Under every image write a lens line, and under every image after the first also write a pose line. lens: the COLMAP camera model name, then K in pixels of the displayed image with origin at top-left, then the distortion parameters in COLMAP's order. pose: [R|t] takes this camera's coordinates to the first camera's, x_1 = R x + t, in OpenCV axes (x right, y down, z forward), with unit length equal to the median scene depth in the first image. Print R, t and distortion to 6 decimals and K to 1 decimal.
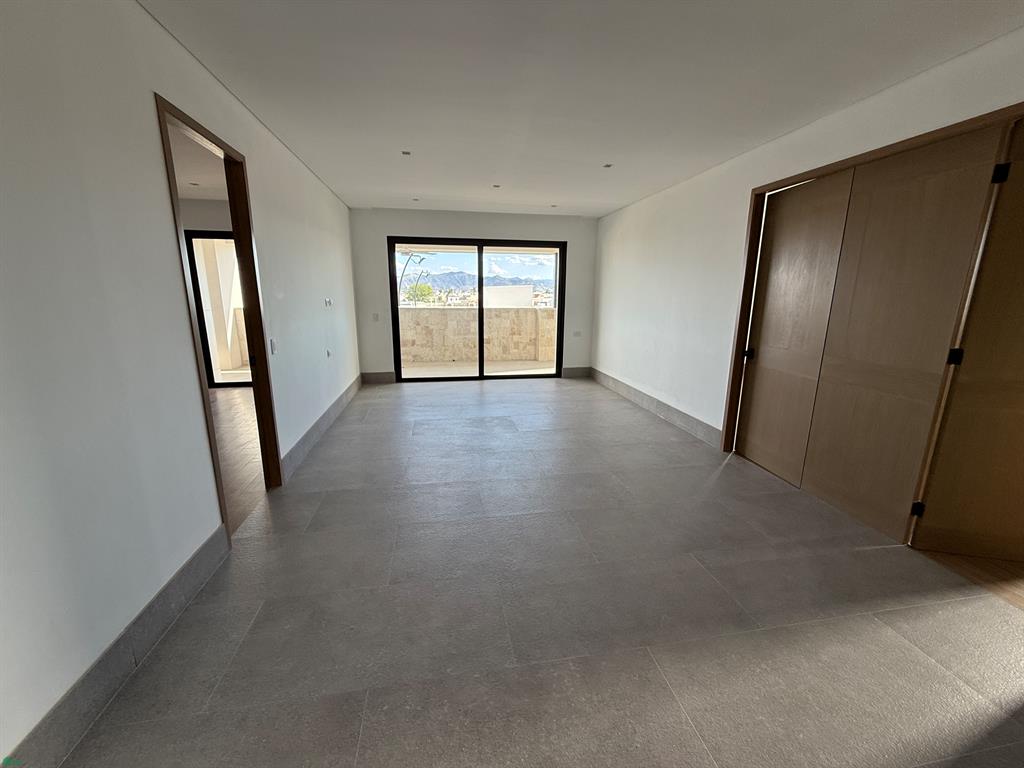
lens RADIAL K [[410.8, 0, 507.2], [0, 410.8, 383.6], [0, 0, 1]] dist [-0.001613, 0.000028]
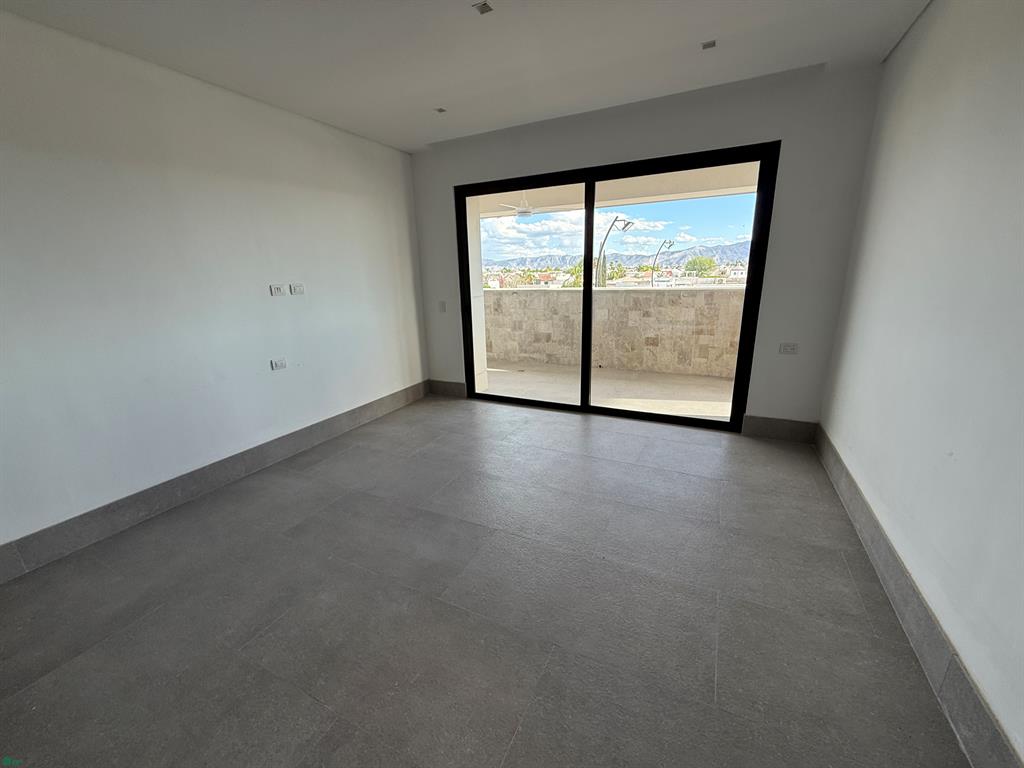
lens RADIAL K [[410.8, 0, 507.9], [0, 410.8, 379.8], [0, 0, 1]] dist [-0.001613, 0.000028]
pose [[0.800403, 0.122171, -0.586881, 0.202790], [-0.095538, 0.992496, 0.076311, -0.095441], [0.591800, -0.005010, 0.806069, 0.466785]]
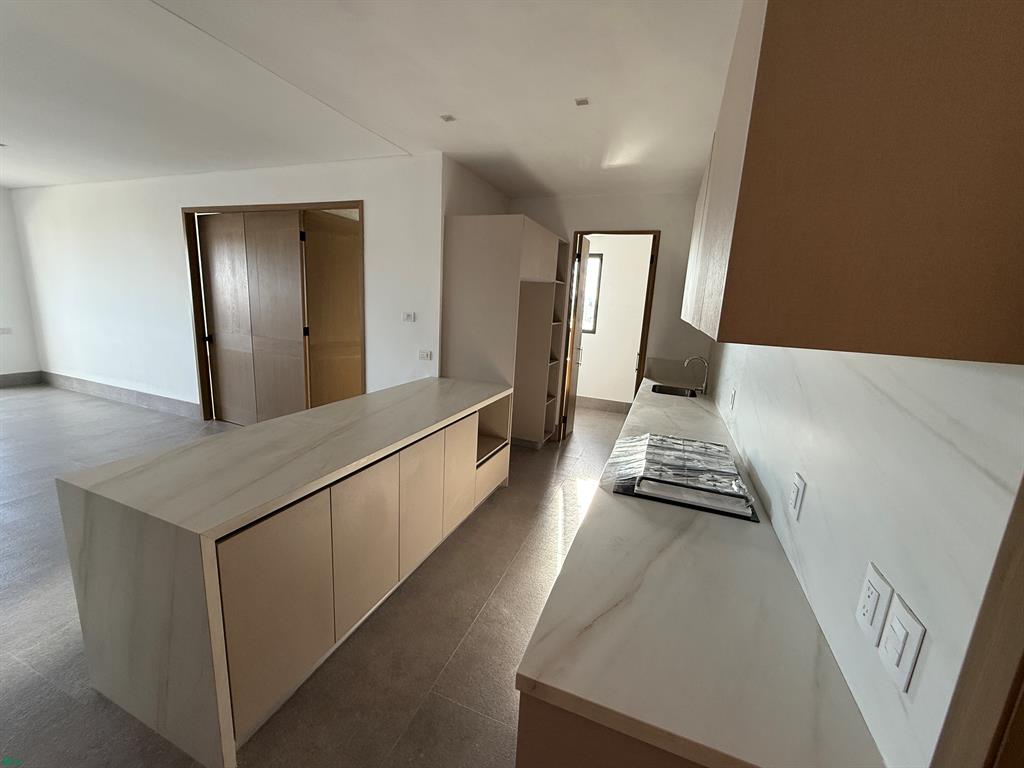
lens RADIAL K [[410.8, 0, 514.5], [0, 410.8, 377.7], [0, 0, 1]] dist [-0.001613, 0.000028]
pose [[0.512133, -0.135161, 0.848205, -0.008880], [0.135827, 0.987859, 0.075405, 0.042525], [-0.848098, 0.076592, 0.524274, -0.246122]]
